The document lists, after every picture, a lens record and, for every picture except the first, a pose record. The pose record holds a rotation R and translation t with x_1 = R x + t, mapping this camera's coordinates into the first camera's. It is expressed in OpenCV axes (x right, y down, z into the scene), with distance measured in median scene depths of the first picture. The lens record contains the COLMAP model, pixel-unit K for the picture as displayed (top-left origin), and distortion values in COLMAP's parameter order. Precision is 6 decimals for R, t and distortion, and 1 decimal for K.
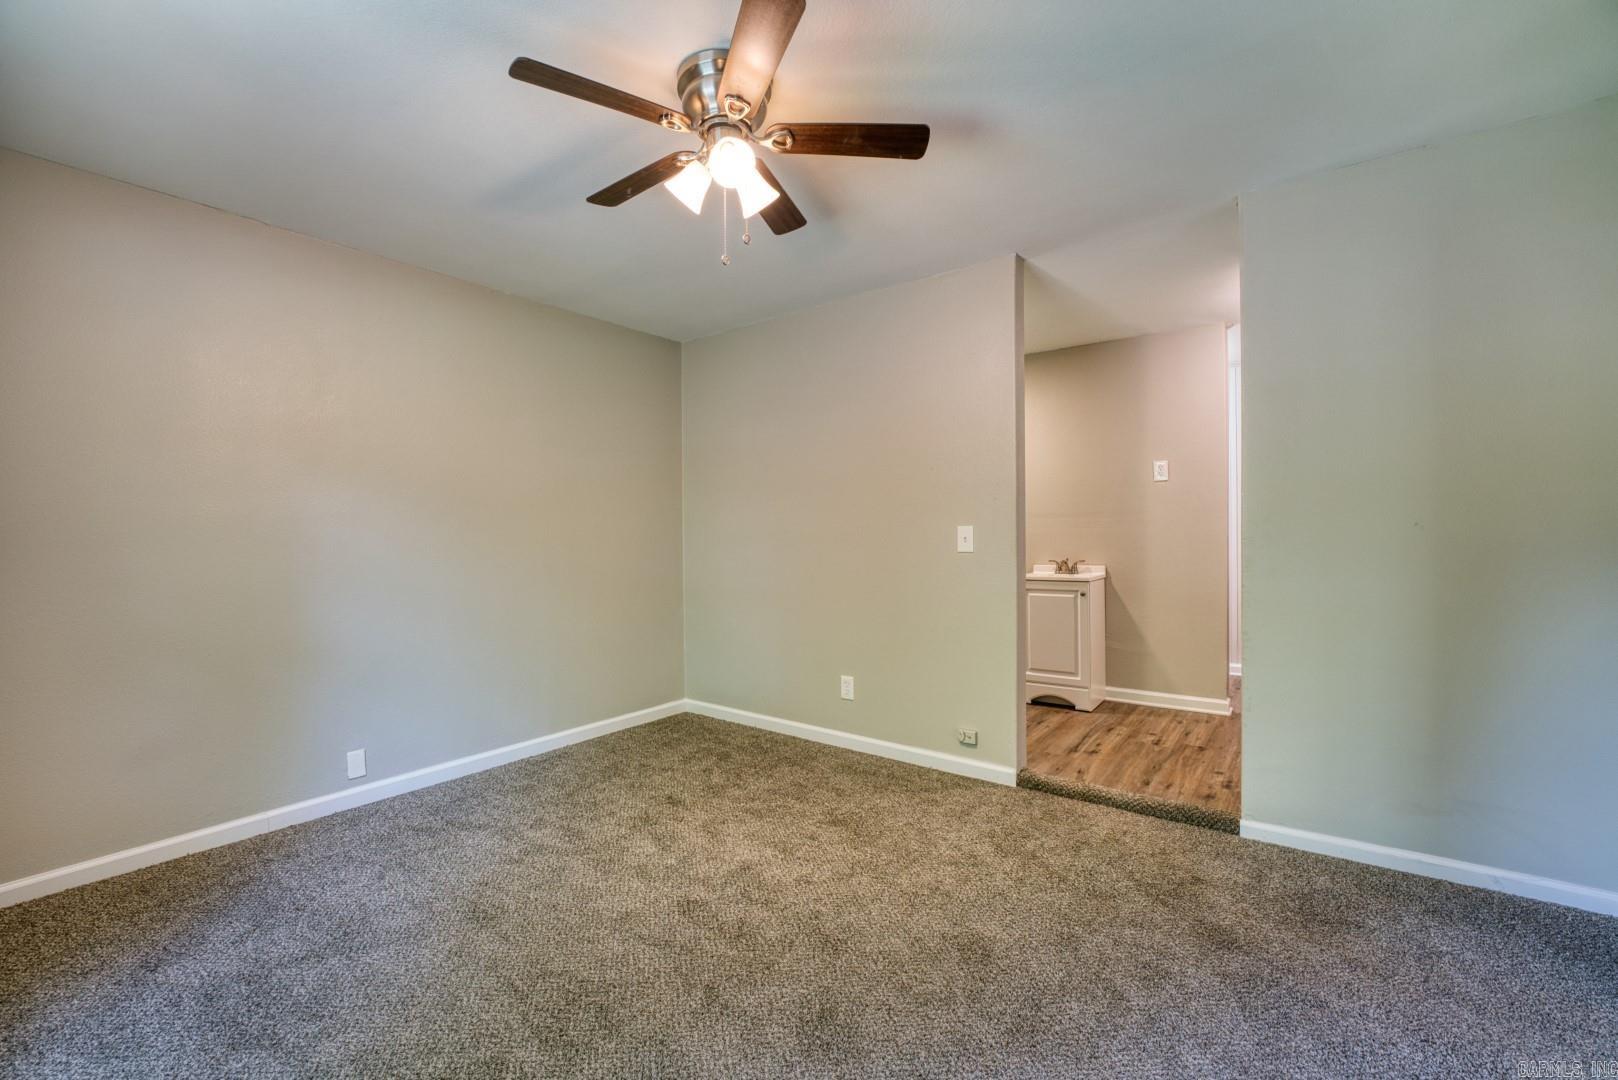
lens RADIAL K [[651.2, 0, 805.3], [0, 651.2, 538.3], [0, 0, 1]] dist [-0.031704, 0.003605]
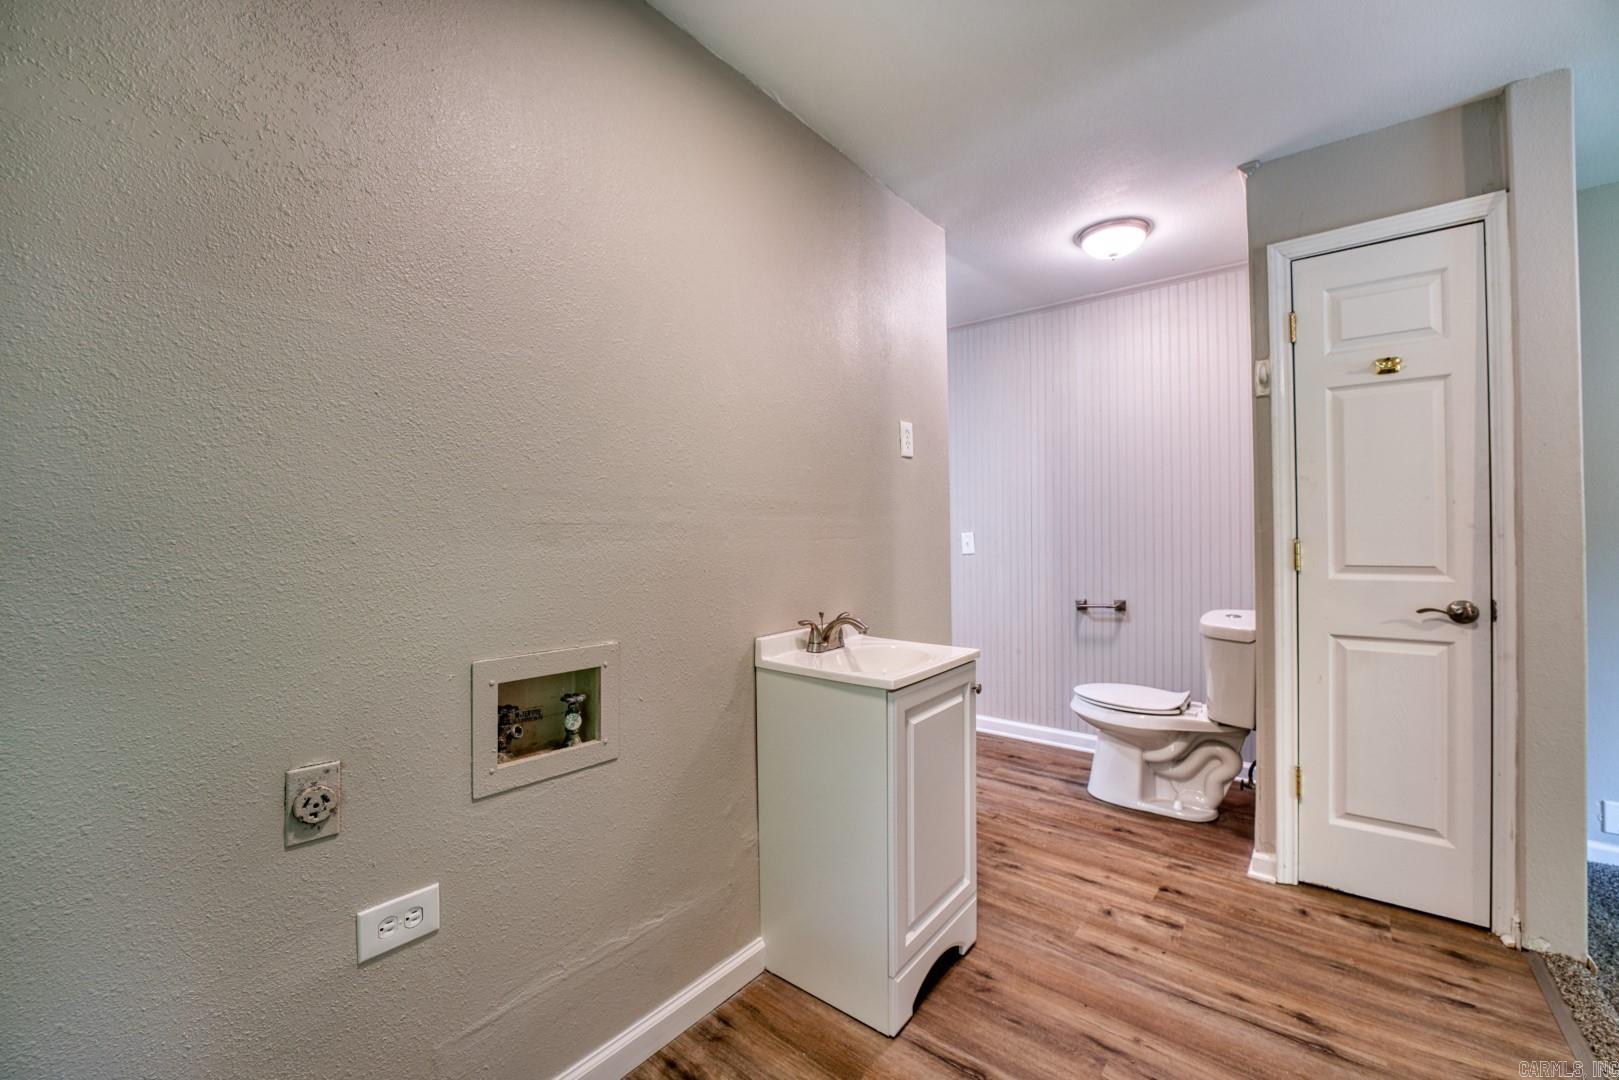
lens RADIAL K [[651.6, 0, 805.8], [0, 651.6, 538.3], [0, 0, 1]] dist [-0.031704, 0.003605]
pose [[0.037658, 0.004240, 0.999282, -0.024253], [0.011285, 0.999925, -0.004668, -0.019299], [-0.999227, 0.011453, 0.037607, 1.303314]]
